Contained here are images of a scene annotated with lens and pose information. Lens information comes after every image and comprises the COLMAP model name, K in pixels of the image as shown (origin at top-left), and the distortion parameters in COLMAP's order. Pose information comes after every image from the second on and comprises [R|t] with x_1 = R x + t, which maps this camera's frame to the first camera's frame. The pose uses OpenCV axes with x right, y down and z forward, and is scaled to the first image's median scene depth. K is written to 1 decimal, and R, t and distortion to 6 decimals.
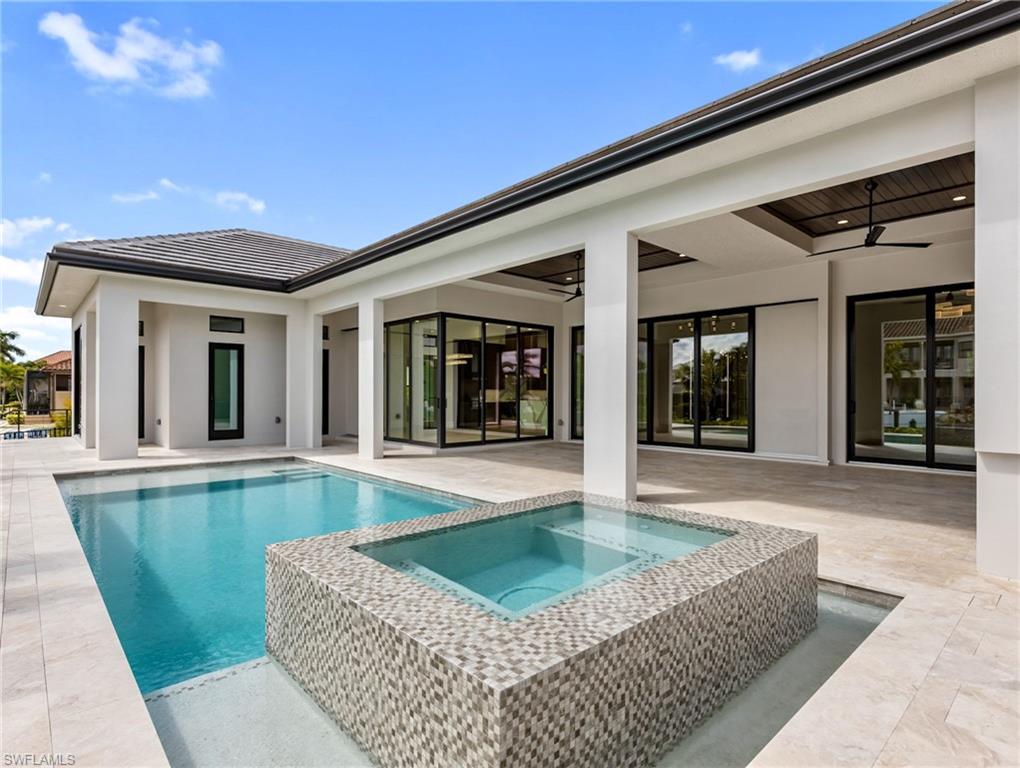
lens RADIAL K [[542.1, 0, 505.5], [0, 542.1, 386.9], [0, 0, 1]] dist [0.006803, 0.001993]
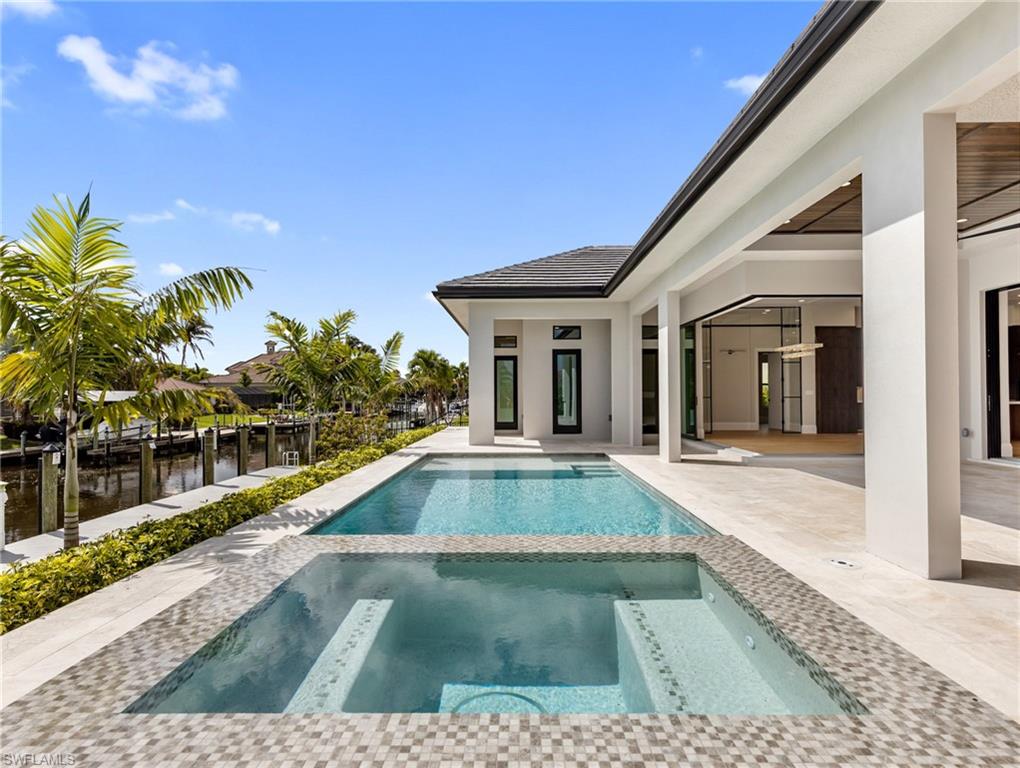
lens RADIAL K [[512.2, 0, 511.2], [0, 512.2, 385.6], [0, 0, 1]] dist [0.007074, -0.000796]
pose [[0.735478, -0.014352, -0.677396, 0.152460], [0.011117, 0.999897, -0.009115, 0.005265], [0.677457, -0.000827, 0.735562, 0.158418]]
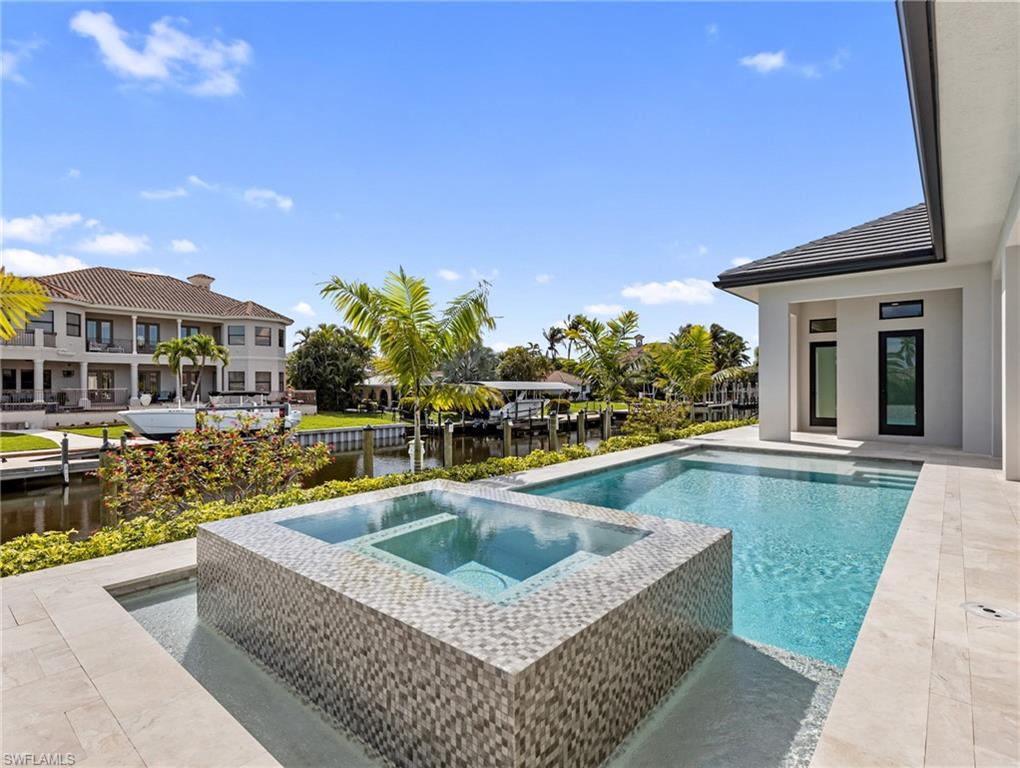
lens RADIAL K [[512.2, 0, 514.3], [0, 512.2, 386.2], [0, 0, 1]] dist [0.007074, -0.000796]
pose [[0.134623, 0.002123, -0.990895, 0.310885], [0.012266, 0.999918, 0.003809, 0.003138], [0.990821, -0.012667, 0.134586, 0.283711]]
